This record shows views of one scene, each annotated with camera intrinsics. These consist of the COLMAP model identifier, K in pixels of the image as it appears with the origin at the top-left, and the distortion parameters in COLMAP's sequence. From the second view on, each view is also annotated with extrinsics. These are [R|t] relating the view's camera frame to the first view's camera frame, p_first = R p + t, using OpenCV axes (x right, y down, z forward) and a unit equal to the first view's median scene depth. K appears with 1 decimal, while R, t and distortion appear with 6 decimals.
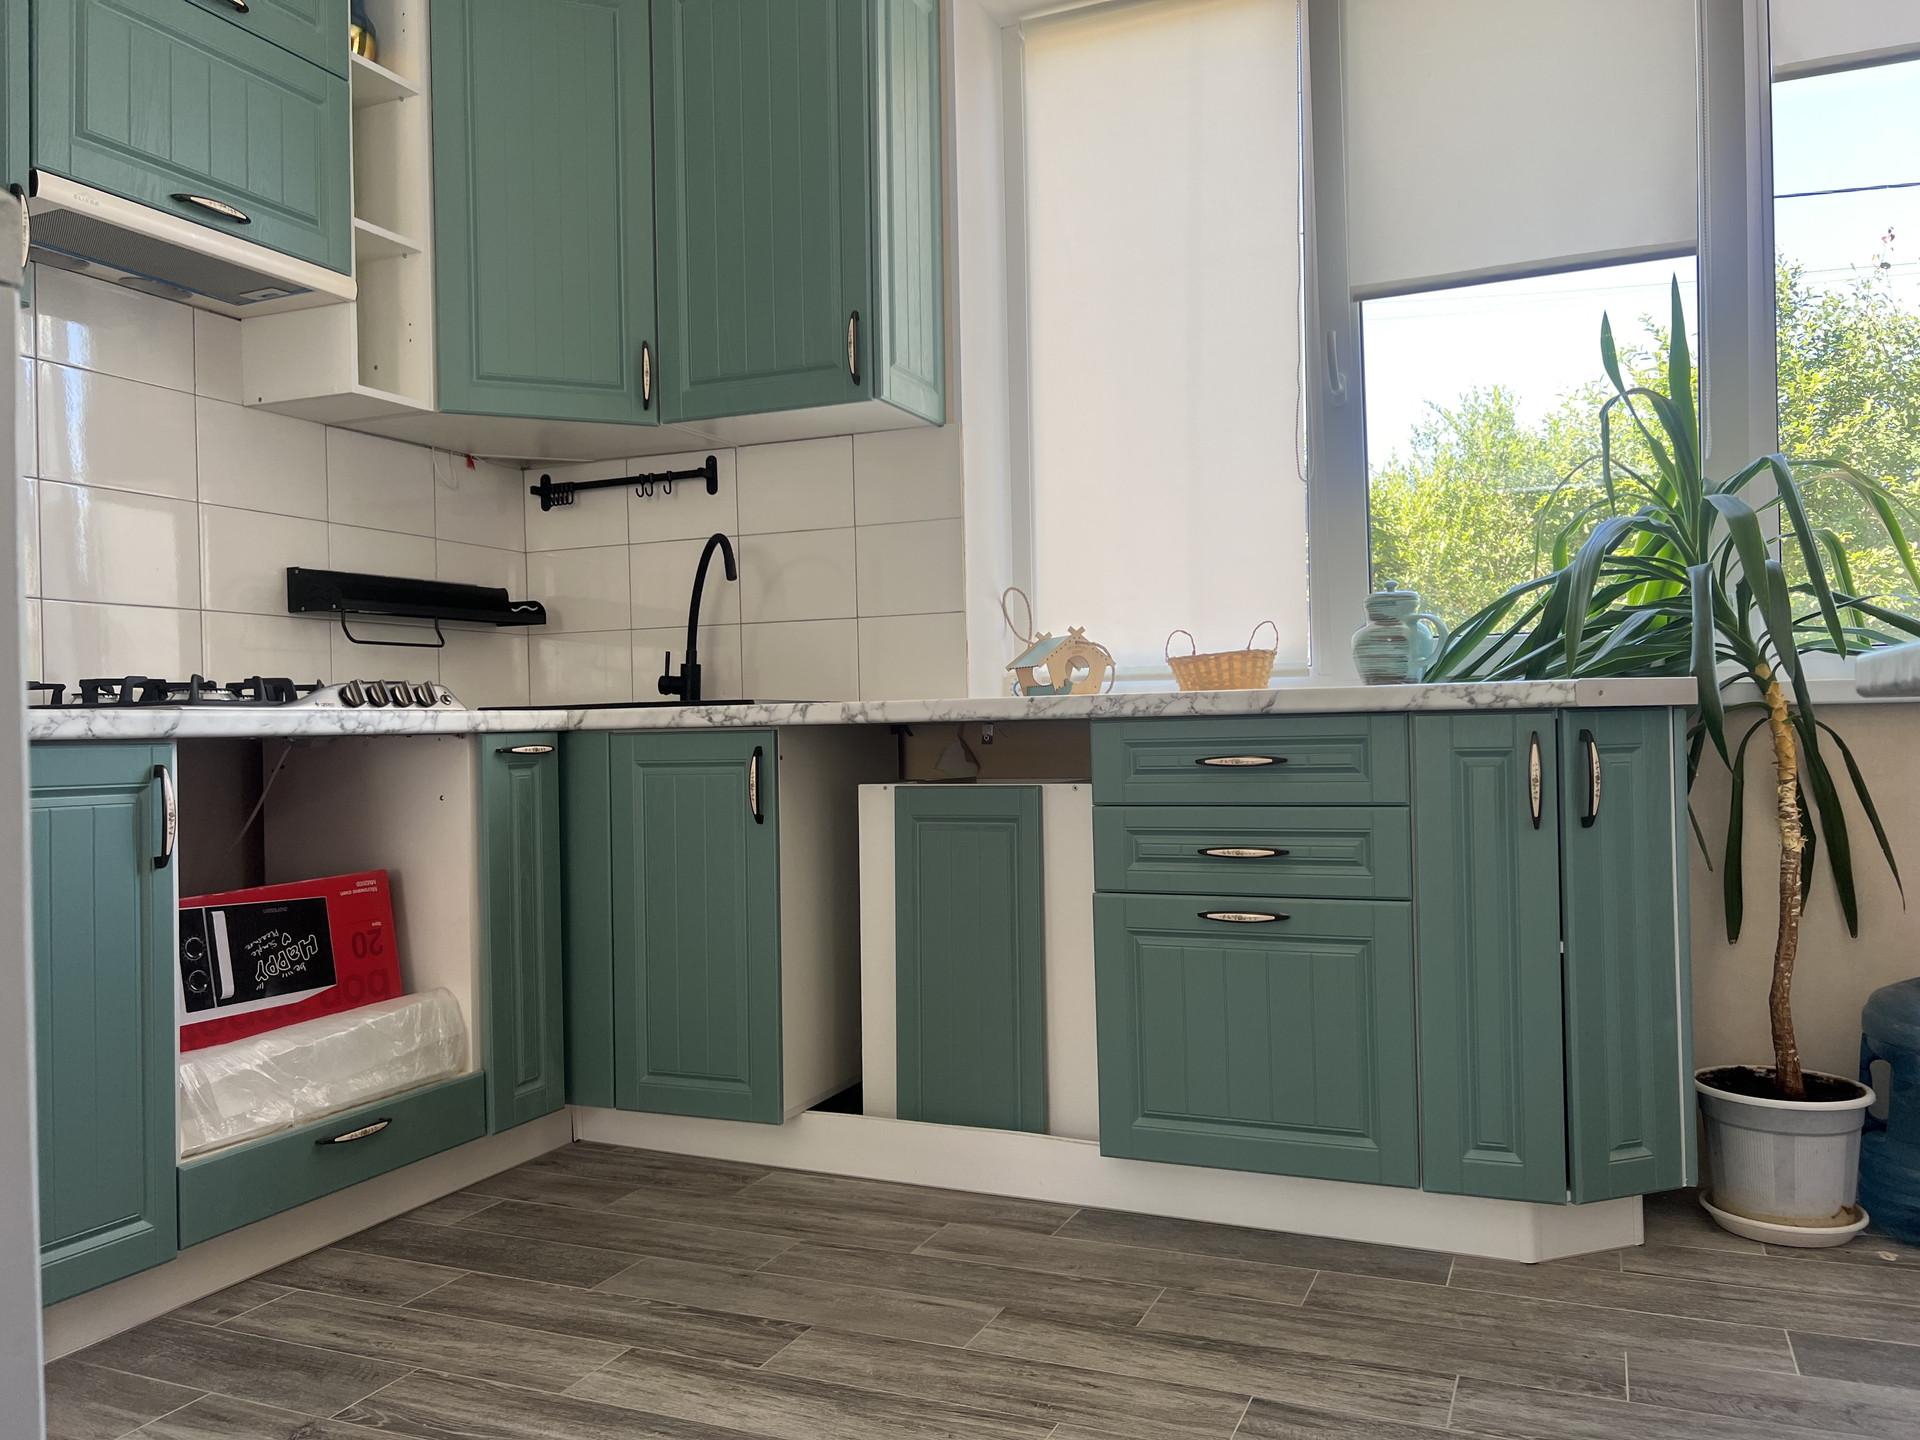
lens RADIAL K [[1440.8, 0, 1031.9], [0, 1440.8, 679.0], [0, 0, 1]] dist [0.049706, -0.061029]
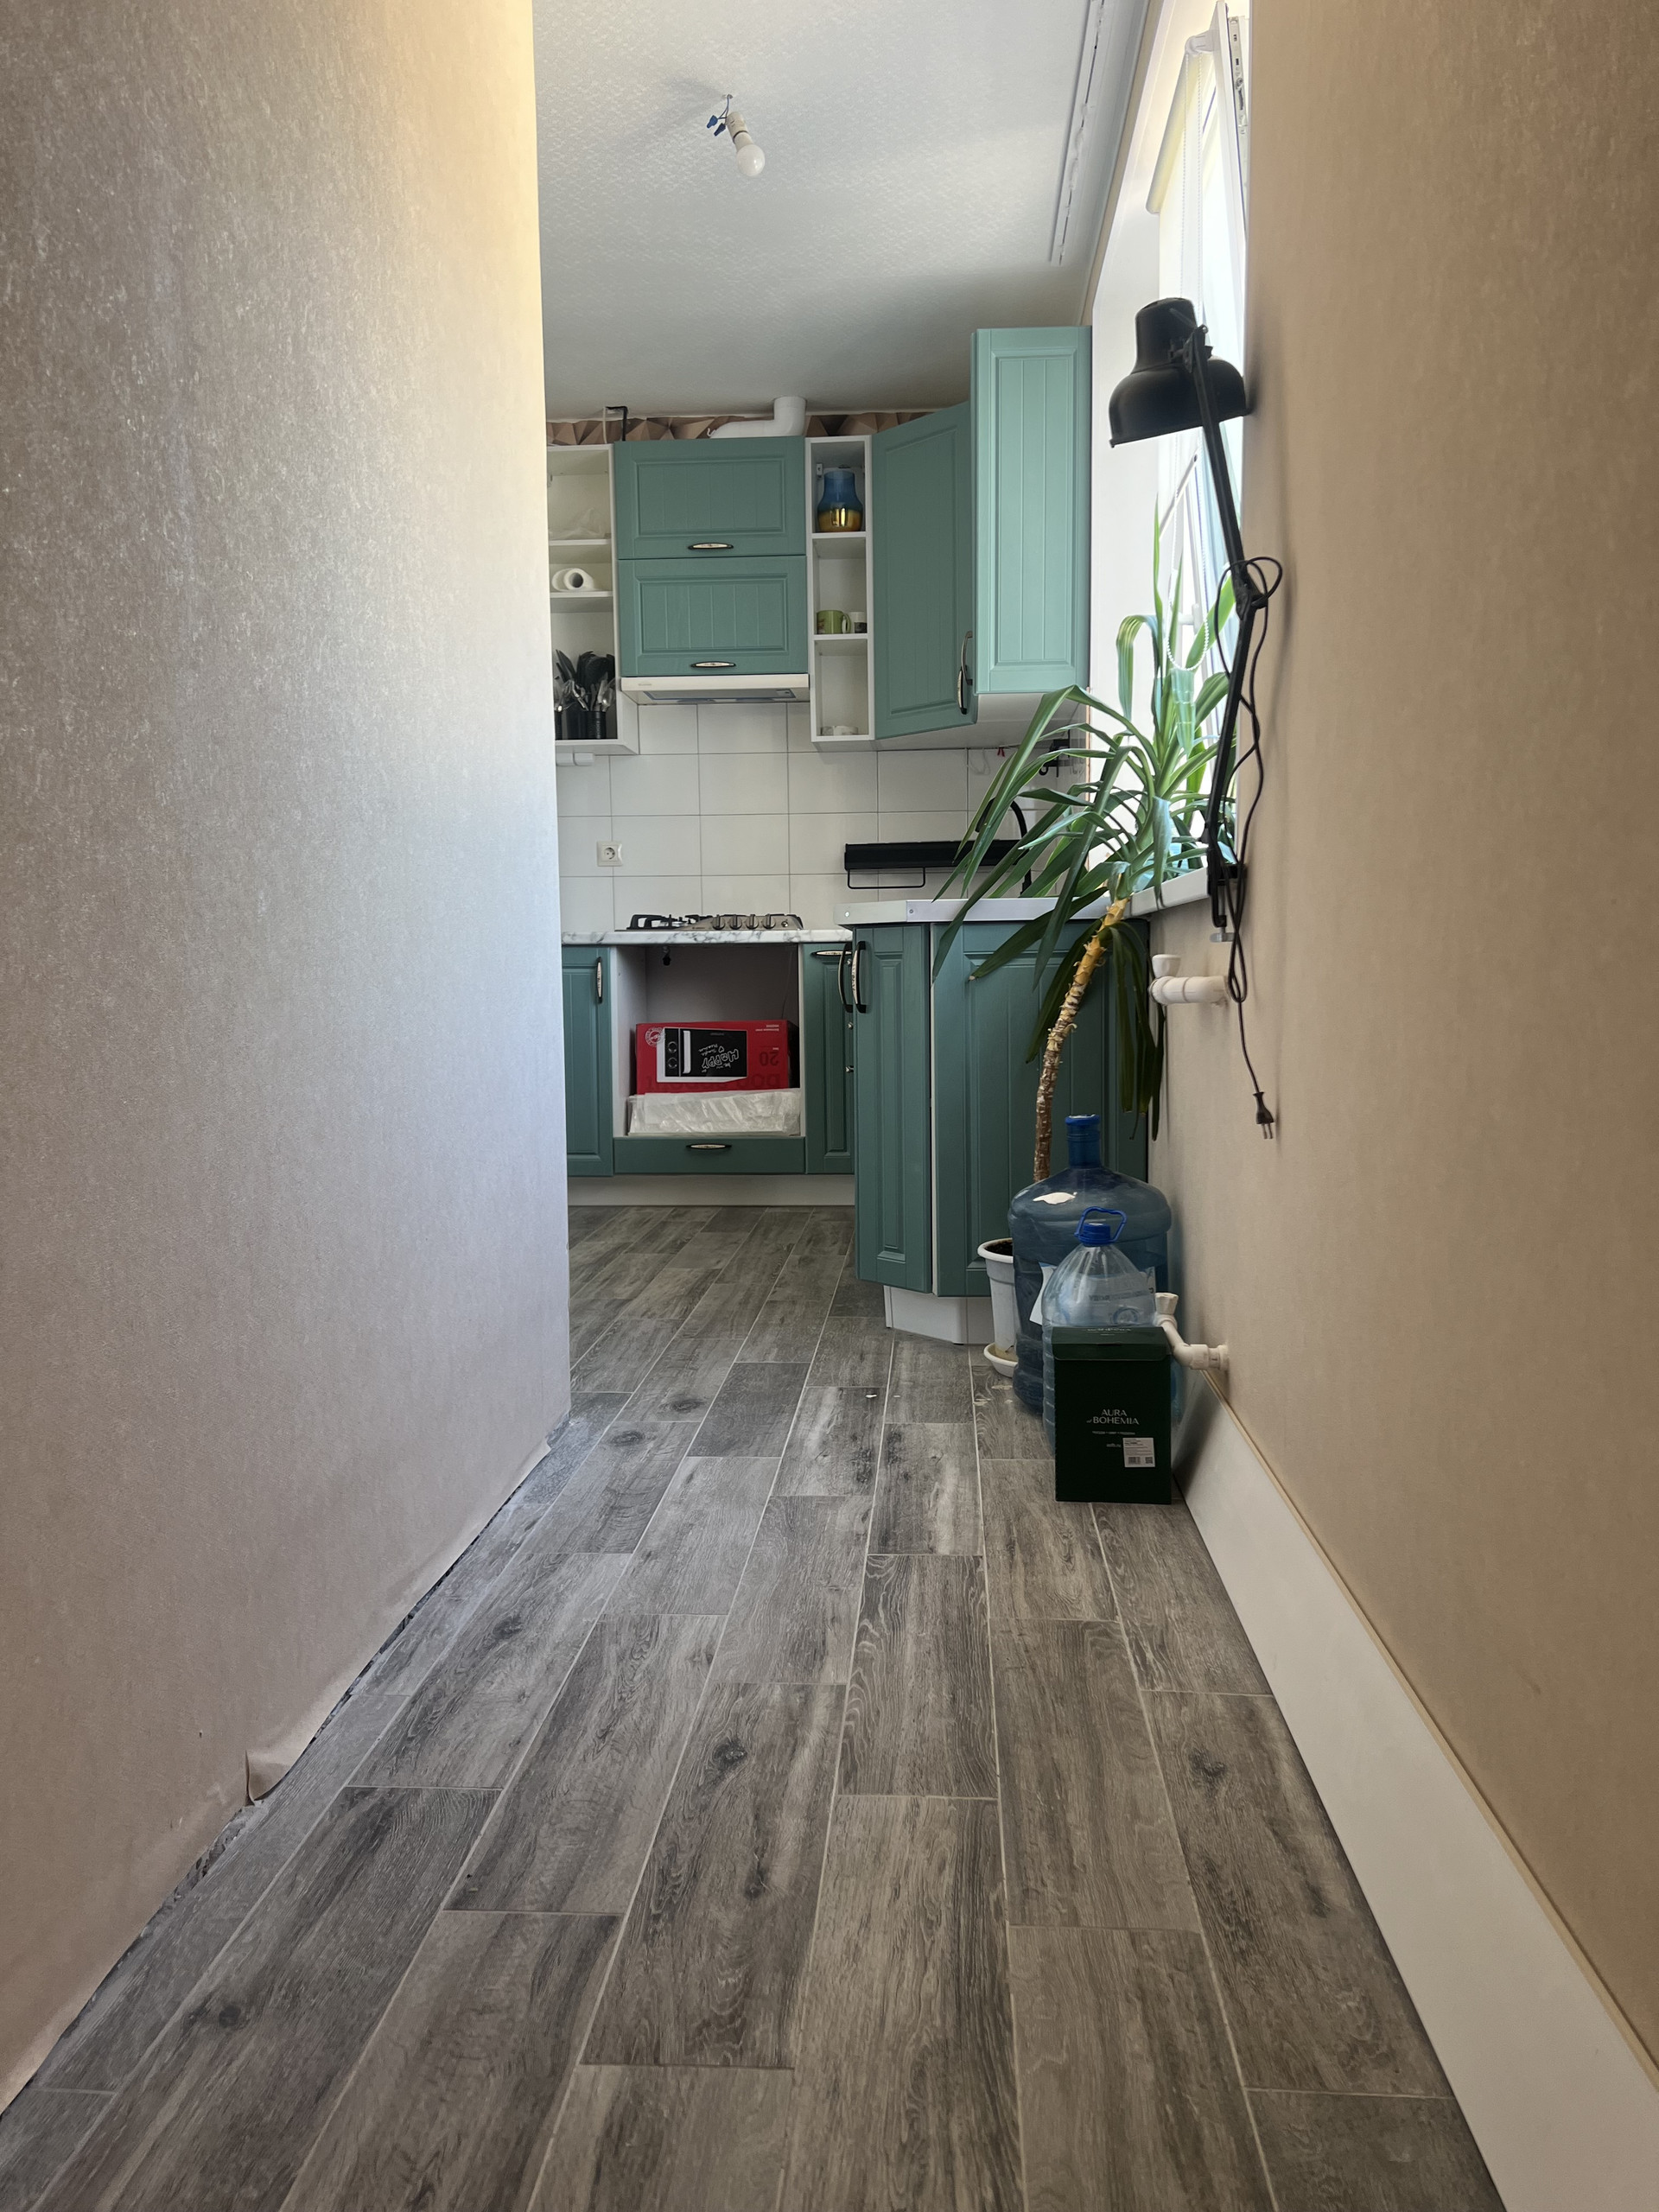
lens RADIAL K [[1660.0, 0, 832.2], [0, 1660.0, 1110.5], [0, 0, 1]] dist [0.049706, -0.061029]
pose [[0.332981, 0.092251, -0.938410, 1.761714], [0.031742, 0.993542, 0.108934, 0.025174], [0.942399, -0.066060, 0.327903, 0.442002]]
